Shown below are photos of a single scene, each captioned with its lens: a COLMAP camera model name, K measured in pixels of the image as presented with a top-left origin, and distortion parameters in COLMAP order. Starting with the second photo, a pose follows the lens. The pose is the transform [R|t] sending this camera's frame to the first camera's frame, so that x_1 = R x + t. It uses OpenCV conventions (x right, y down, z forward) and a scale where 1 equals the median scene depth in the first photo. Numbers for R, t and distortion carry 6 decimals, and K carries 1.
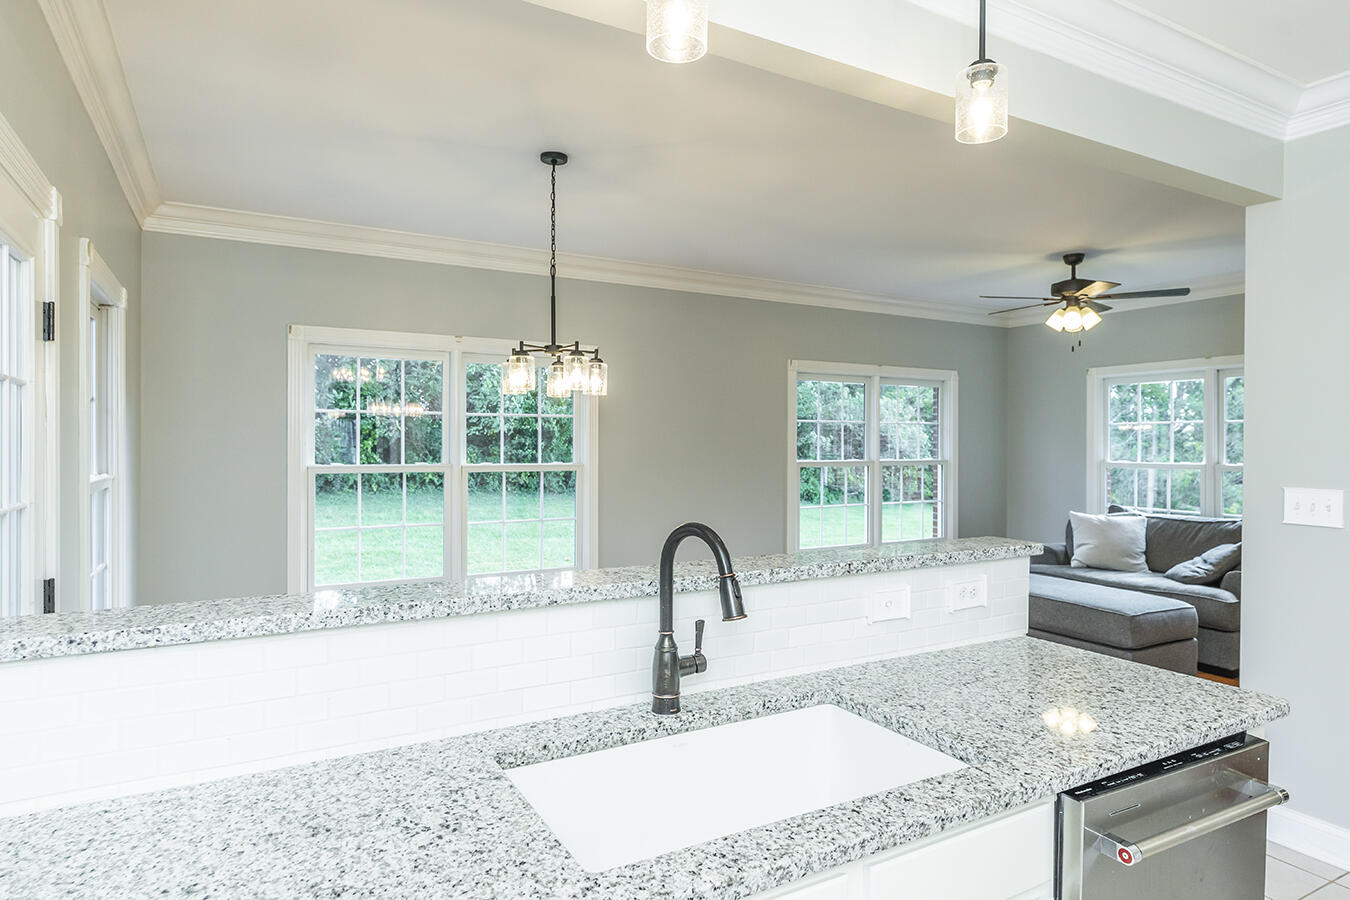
lens RADIAL K [[785.6, 0, 670.3], [0, 785.6, 449.1], [0, 0, 1]] dist [0.033759, 0.000636]
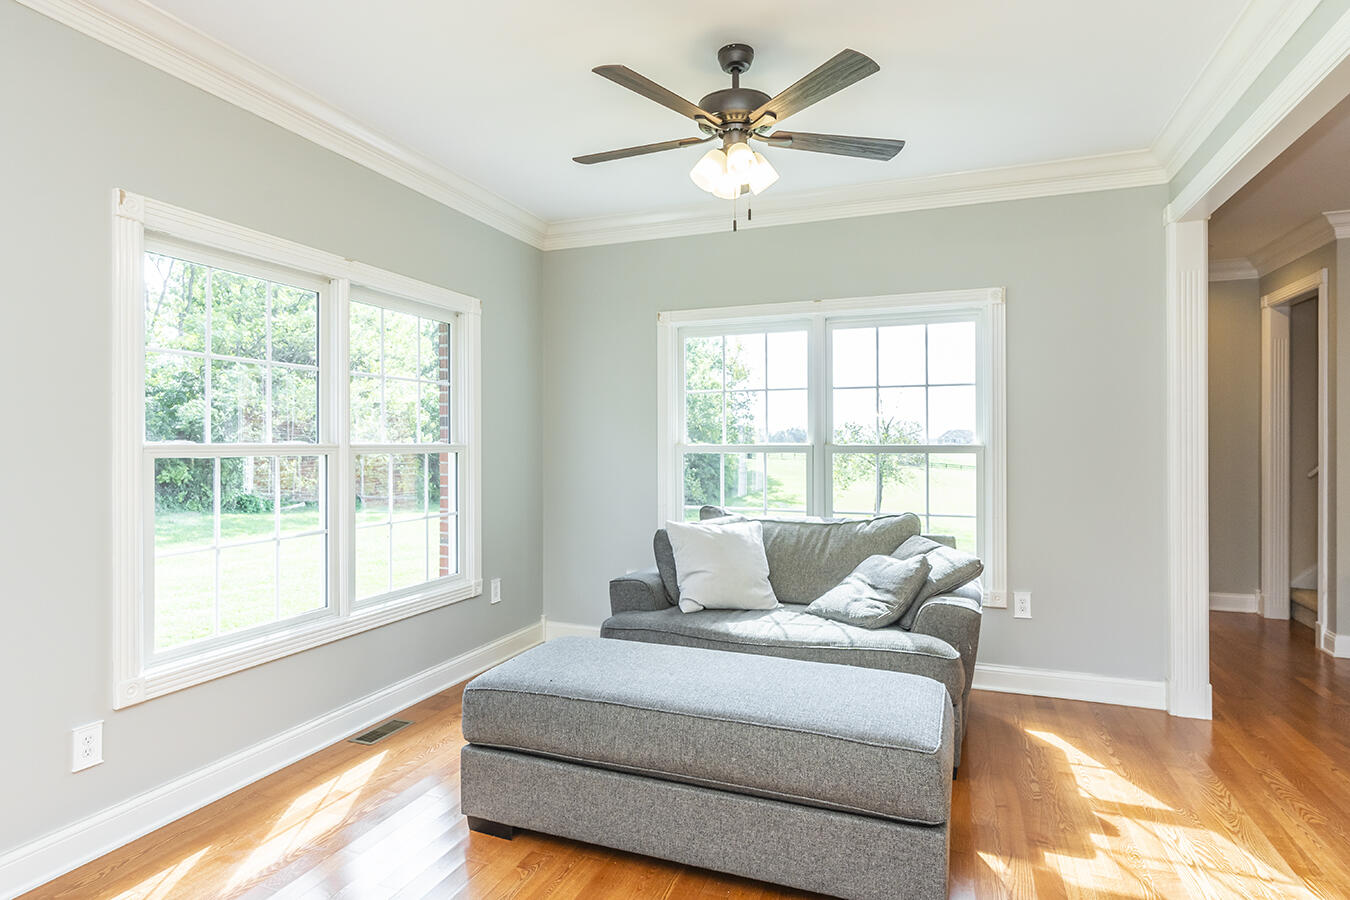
lens RADIAL K [[726.3, 0, 675.7], [0, 726.3, 442.7], [0, 0, 1]] dist [-0.014088, -0.001954]
pose [[0.763520, -0.003372, 0.645776, 0.133657], [0.008938, 0.999946, -0.005346, 0.019332], [-0.645723, 0.009853, 0.763508, 0.546260]]
